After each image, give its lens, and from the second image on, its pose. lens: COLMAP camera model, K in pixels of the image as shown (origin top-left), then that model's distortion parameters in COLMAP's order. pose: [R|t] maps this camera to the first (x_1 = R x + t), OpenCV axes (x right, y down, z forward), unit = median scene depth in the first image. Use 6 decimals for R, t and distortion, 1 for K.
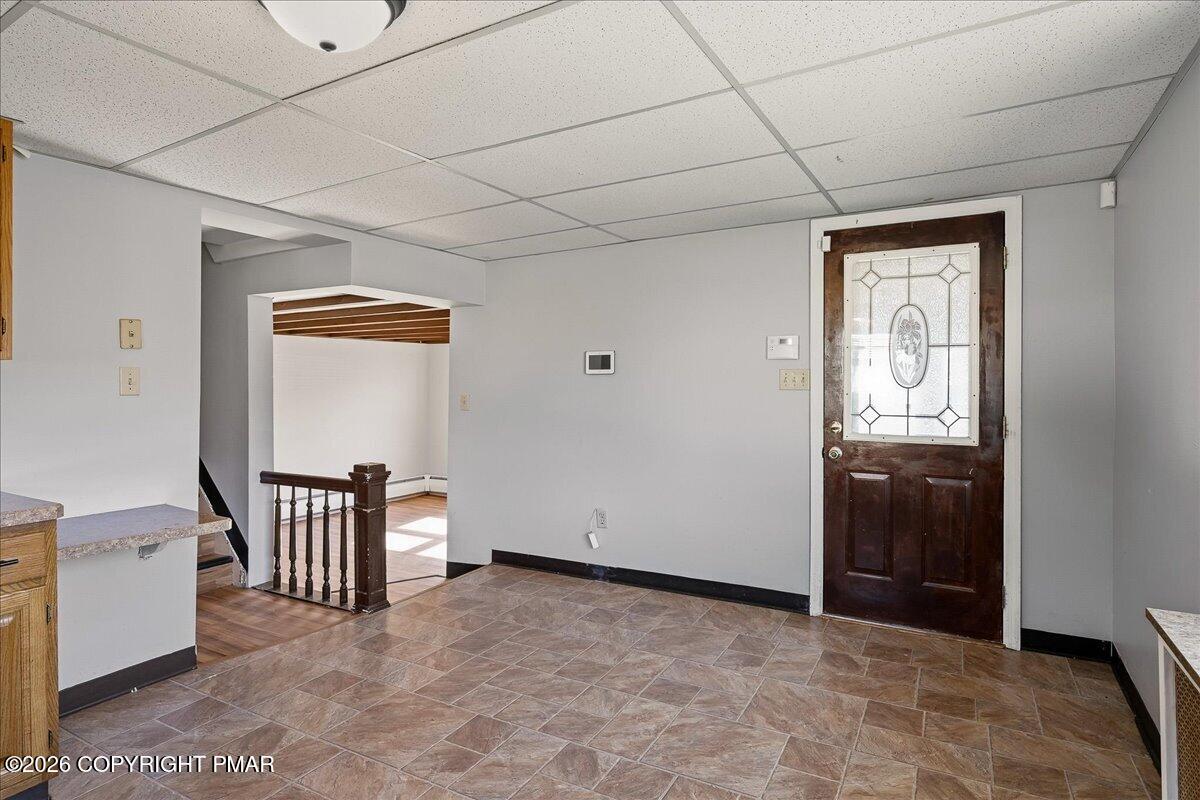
lens RADIAL K [[630.4, 0, 595.1], [0, 630.4, 395.3], [0, 0, 1]] dist [0.000833, 0.000597]
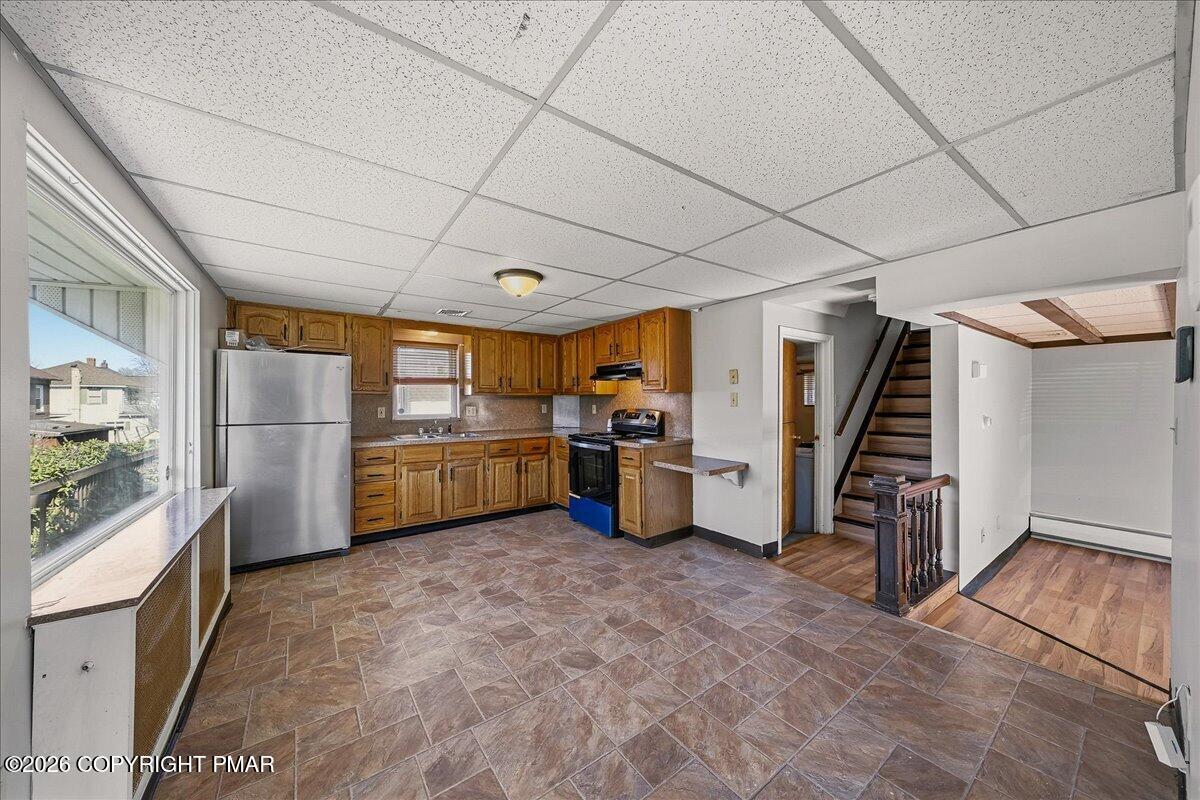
lens RADIAL K [[413.6, 0, 606.4], [0, 413.6, 397.2], [0, 0, 1]] dist [0.002030, 0.000011]
pose [[-0.399966, 0.001155, -0.916529, 0.712559], [-0.006421, 0.999971, 0.004063, -0.033708], [0.916508, 0.007510, -0.399947, 1.220261]]
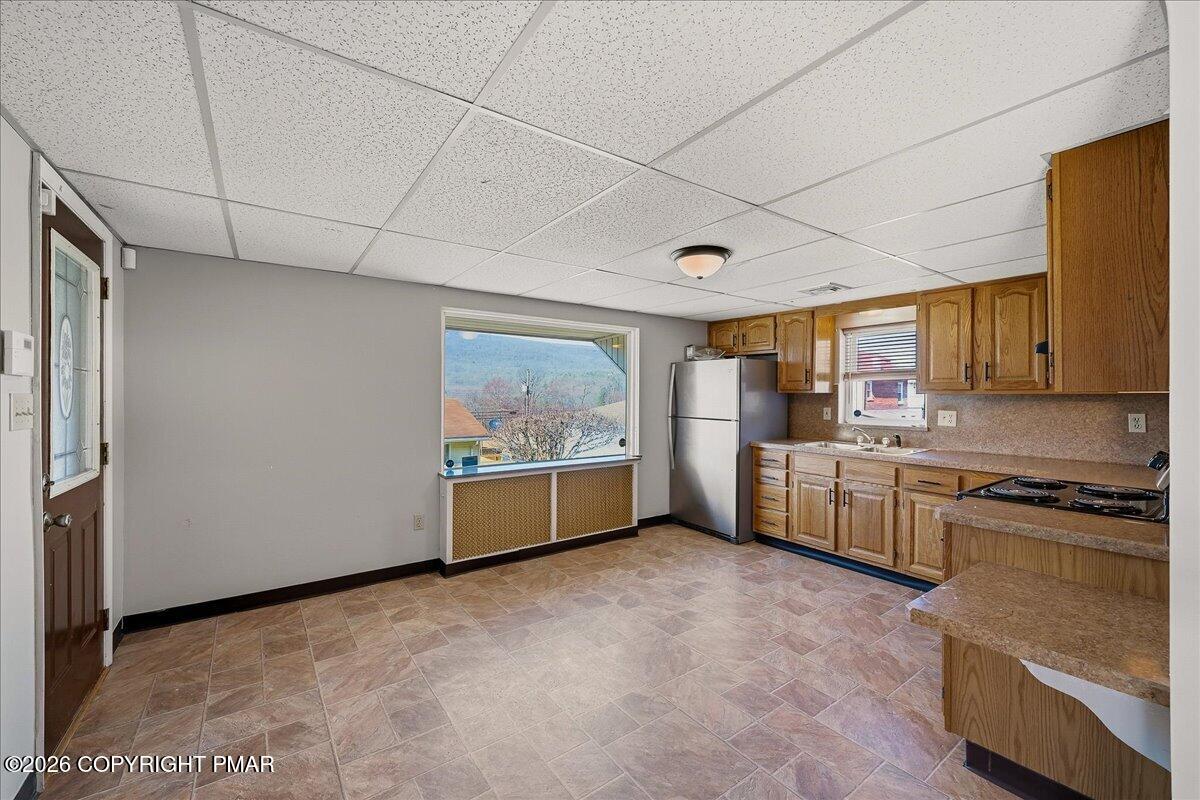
lens RADIAL K [[485.8, 0, 598.6], [0, 485.8, 393.4], [0, 0, 1]] dist [0.001316, -0.000460]
pose [[-0.908088, 0.003726, 0.418763, -0.490195], [0.008655, 0.999914, 0.009872, -0.056939], [-0.418690, 0.012589, -0.908042, 1.651918]]
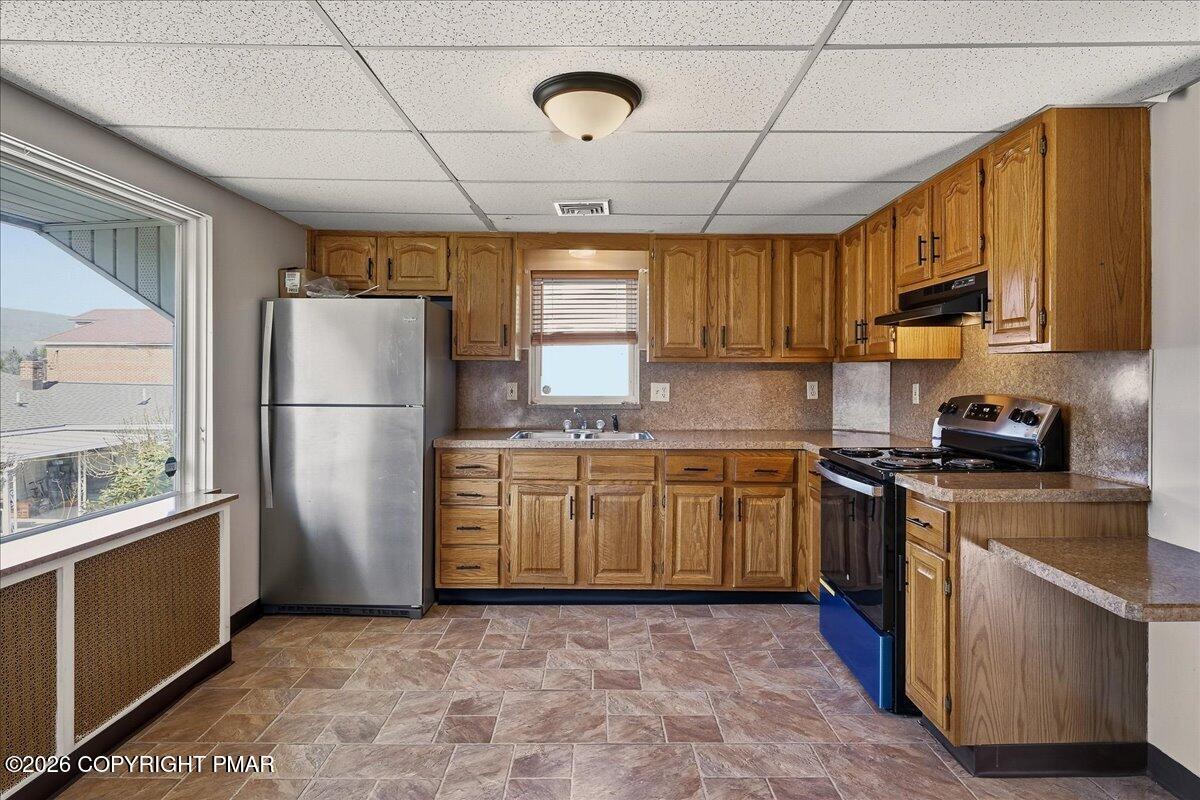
lens RADIAL K [[685.6, 0, 605.6], [0, 685.6, 383.7], [0, 0, 1]] dist [-0.003543, 0.001721]
pose [[-0.863708, 0.010302, -0.503887, 0.172841], [-0.004587, 0.999589, 0.028300, -0.026697], [0.503972, 0.026754, -0.863306, 1.294350]]
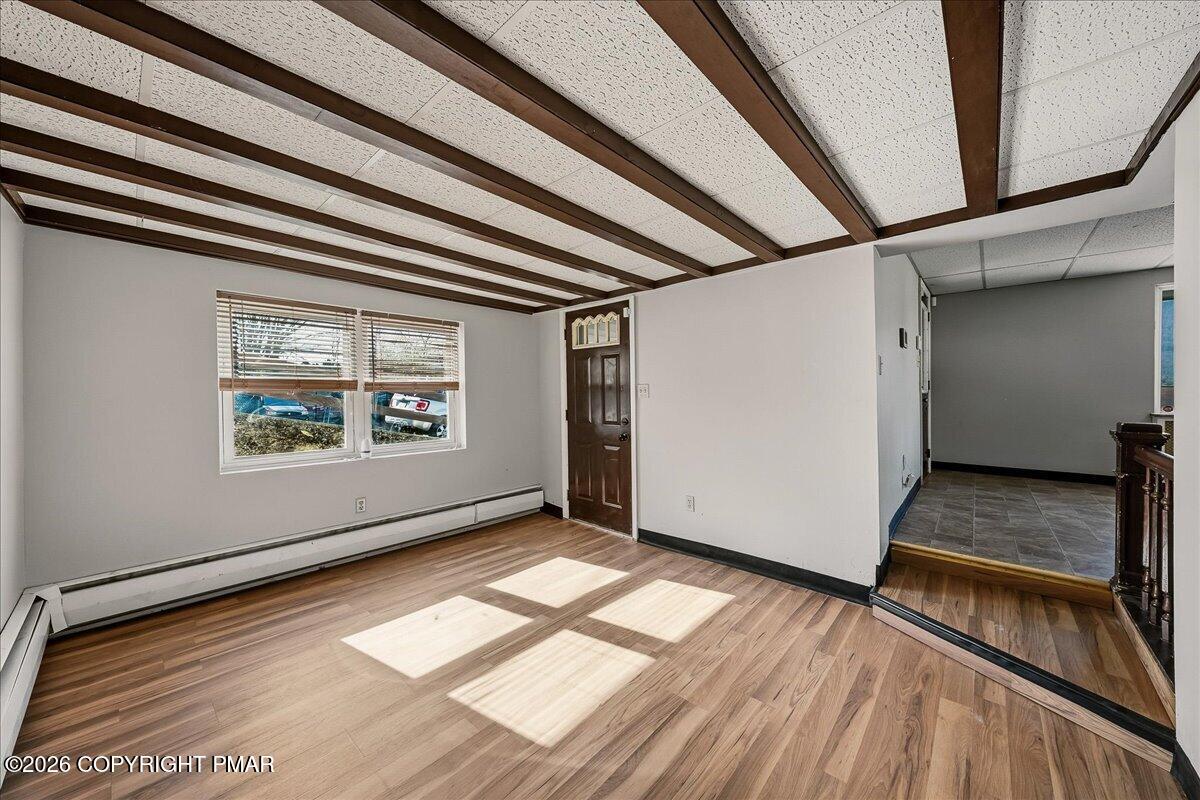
lens RADIAL K [[435.1, 0, 602.3], [0, 435.1, 397.2], [0, 0, 1]] dist [0.000989, -0.000058]
pose [[0.199196, -0.003632, 0.979953, -1.554257], [0.019315, 0.999813, -0.000220, 0.090668], [-0.979769, 0.018971, 0.199229, 2.305345]]
